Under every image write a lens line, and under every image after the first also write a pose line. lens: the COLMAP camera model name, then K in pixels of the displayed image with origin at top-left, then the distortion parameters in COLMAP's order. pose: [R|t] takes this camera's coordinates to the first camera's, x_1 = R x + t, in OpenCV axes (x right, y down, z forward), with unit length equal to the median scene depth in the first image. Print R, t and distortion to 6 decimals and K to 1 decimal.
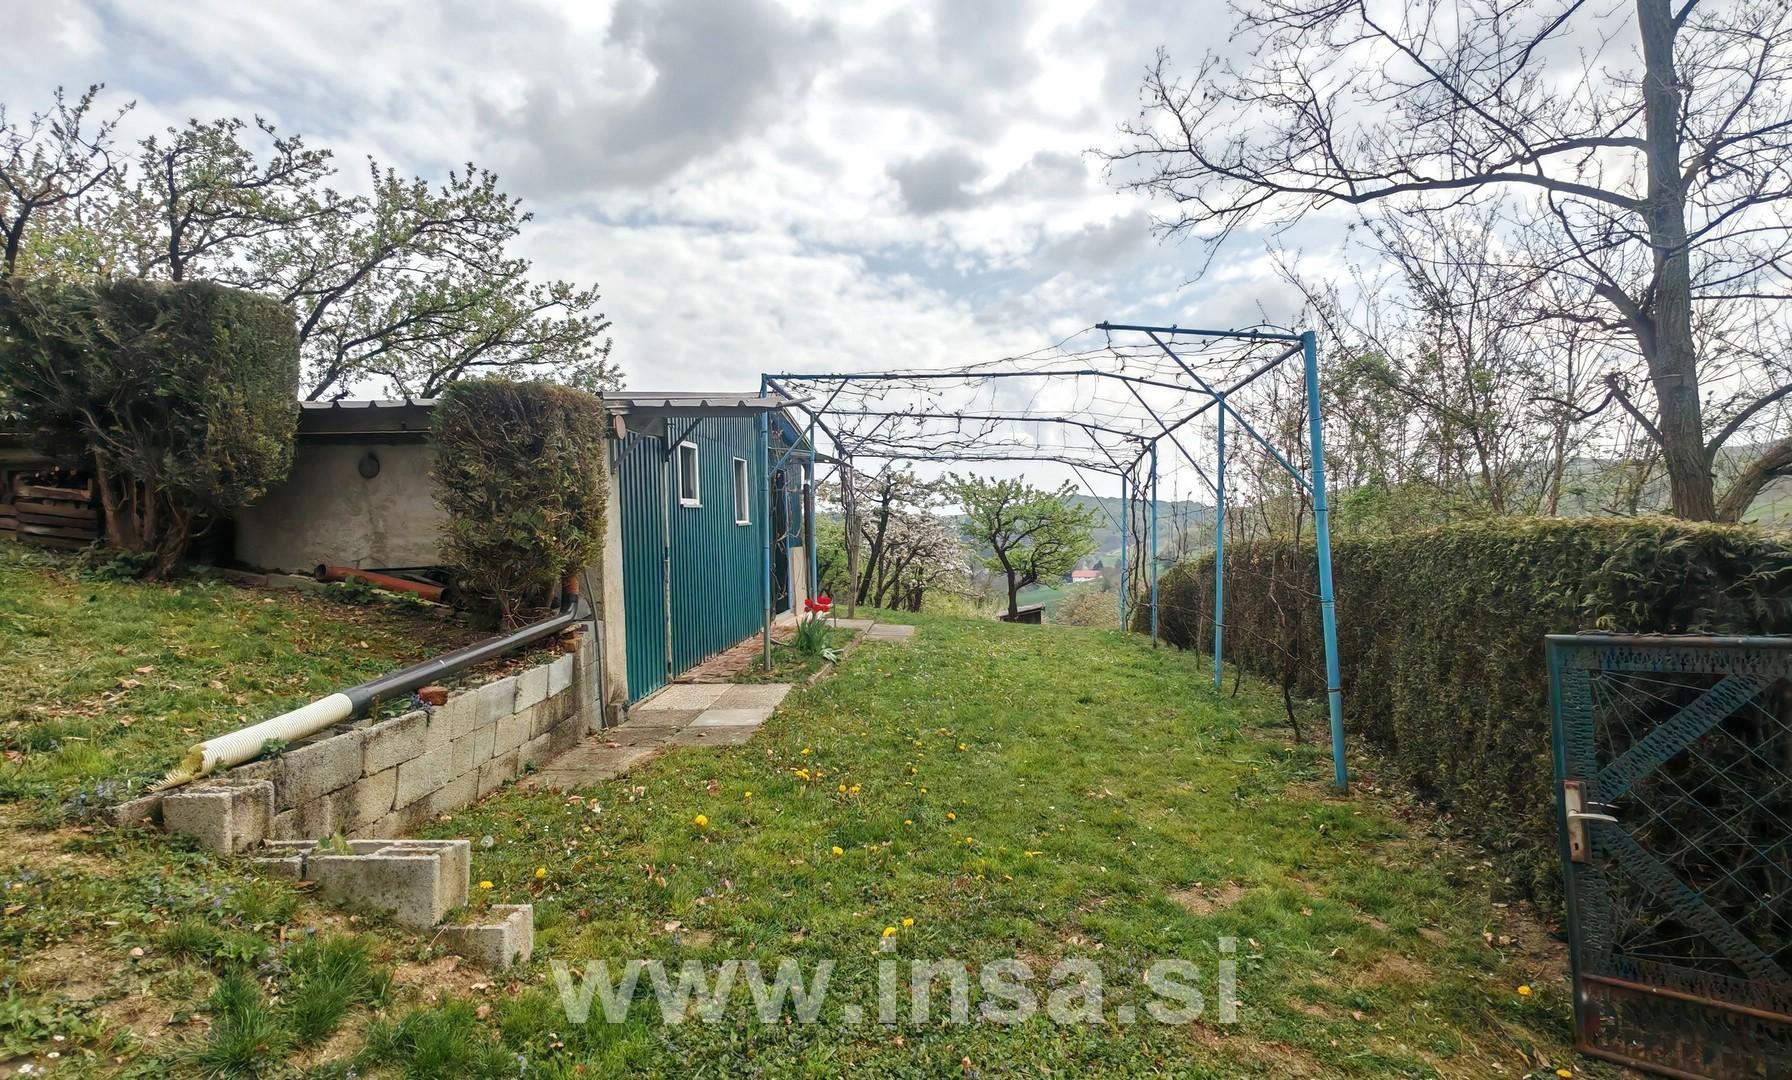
lens RADIAL K [[949.3, 0, 896.0], [0, 949.3, 540.0], [0, 0, 1]] dist [-0.112067, -0.000114]
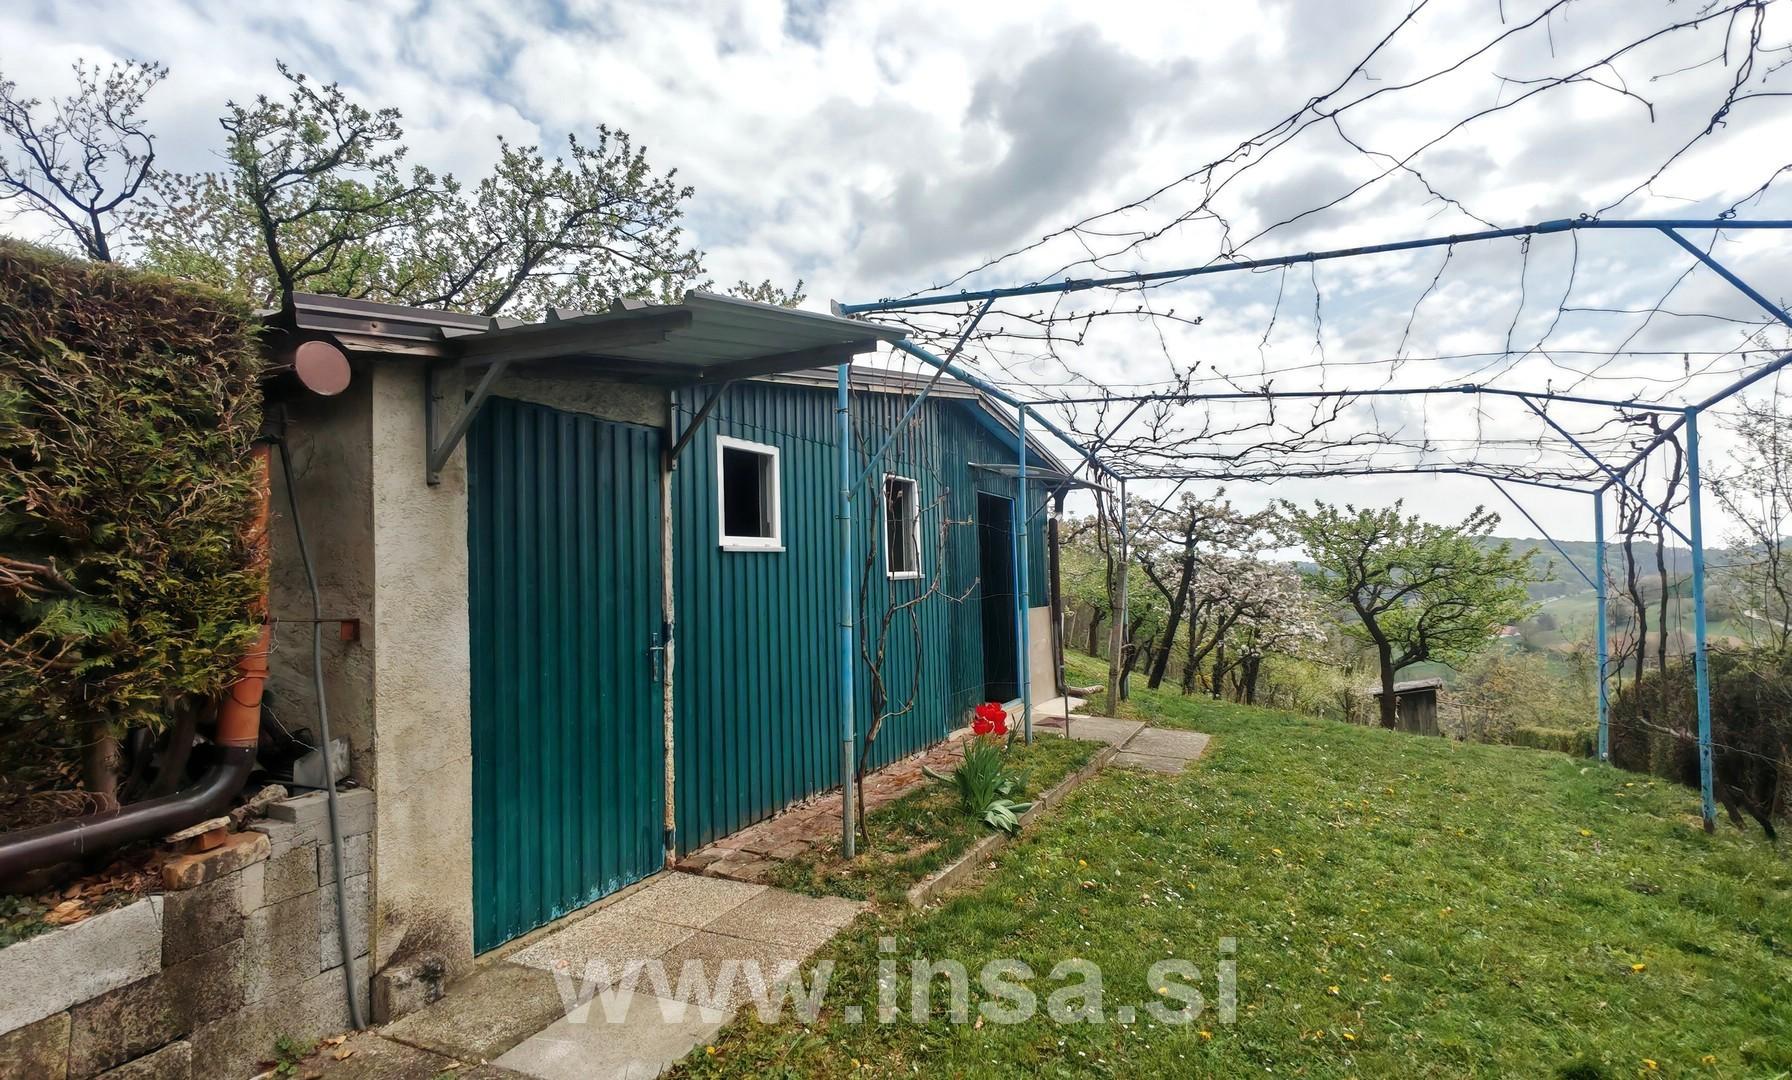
lens RADIAL K [[898.7, 0, 896.0], [0, 898.7, 540.0], [0, 0, 1]] dist [-0.002051, 0.000135]
pose [[0.925932, -0.011545, -0.377515, 0.042919], [-0.007127, 0.998821, -0.048027, -0.008261], [0.377624, 0.047160, 0.924757, 0.281084]]
